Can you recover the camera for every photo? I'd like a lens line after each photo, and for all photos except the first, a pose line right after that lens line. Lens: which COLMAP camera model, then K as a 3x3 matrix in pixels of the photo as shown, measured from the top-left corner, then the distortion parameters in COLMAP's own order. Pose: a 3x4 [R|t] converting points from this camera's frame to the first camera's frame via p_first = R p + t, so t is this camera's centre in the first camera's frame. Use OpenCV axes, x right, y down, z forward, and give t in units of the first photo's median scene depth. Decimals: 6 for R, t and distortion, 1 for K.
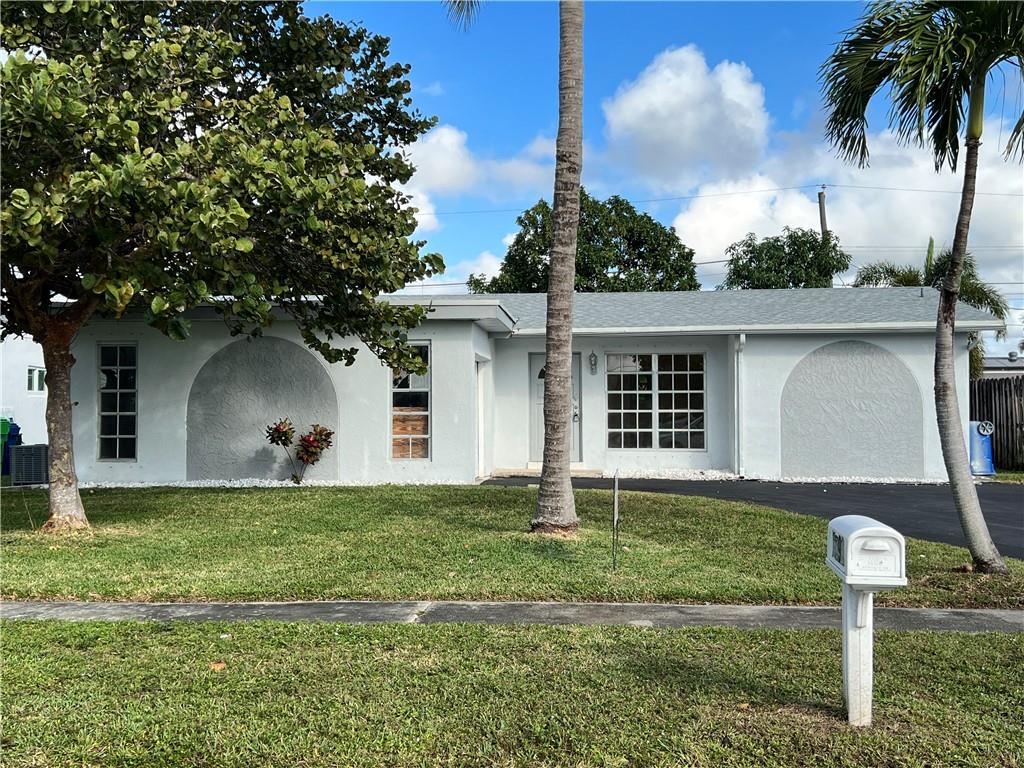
lens RADIAL K [[1091.4, 0, 512.0], [0, 1091.4, 384.0], [0, 0, 1]] dist [0.080077, -0.002699]
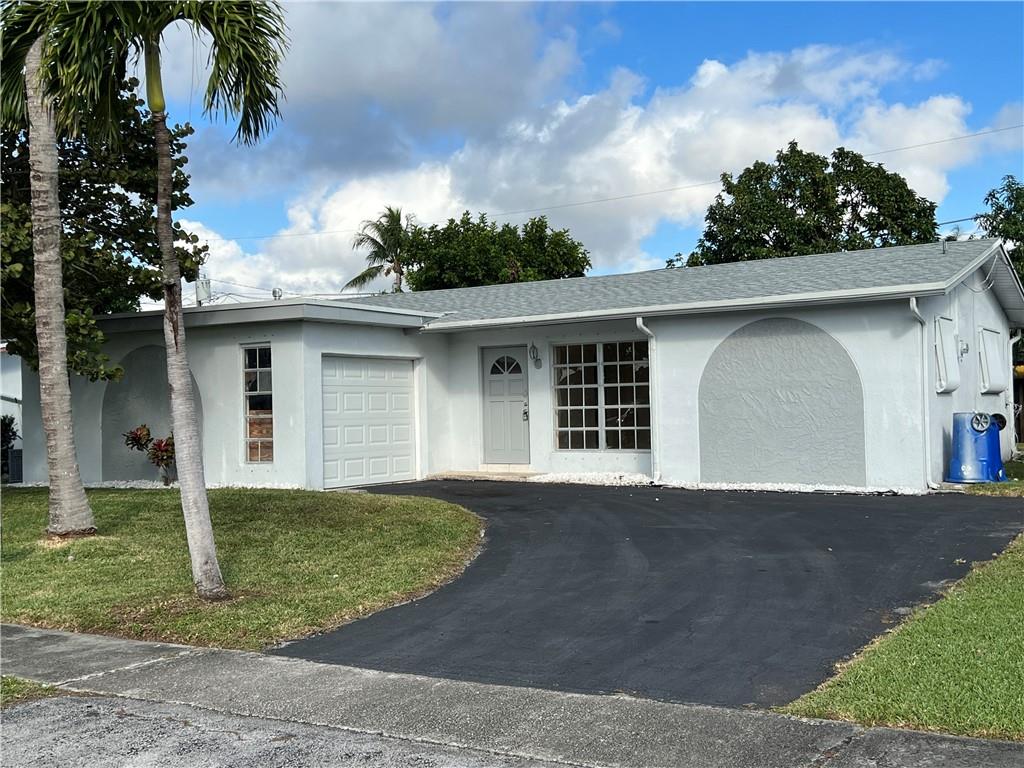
lens RADIAL K [[1175.1, 0, 512.0], [0, 1175.1, 384.0], [0, 0, 1]] dist [0.081371, -0.023210]
pose [[0.895832, -0.027094, -0.443566, 0.494326], [0.031188, 0.999512, 0.001935, 0.001954], [0.443297, -0.015568, 0.896240, 0.112931]]
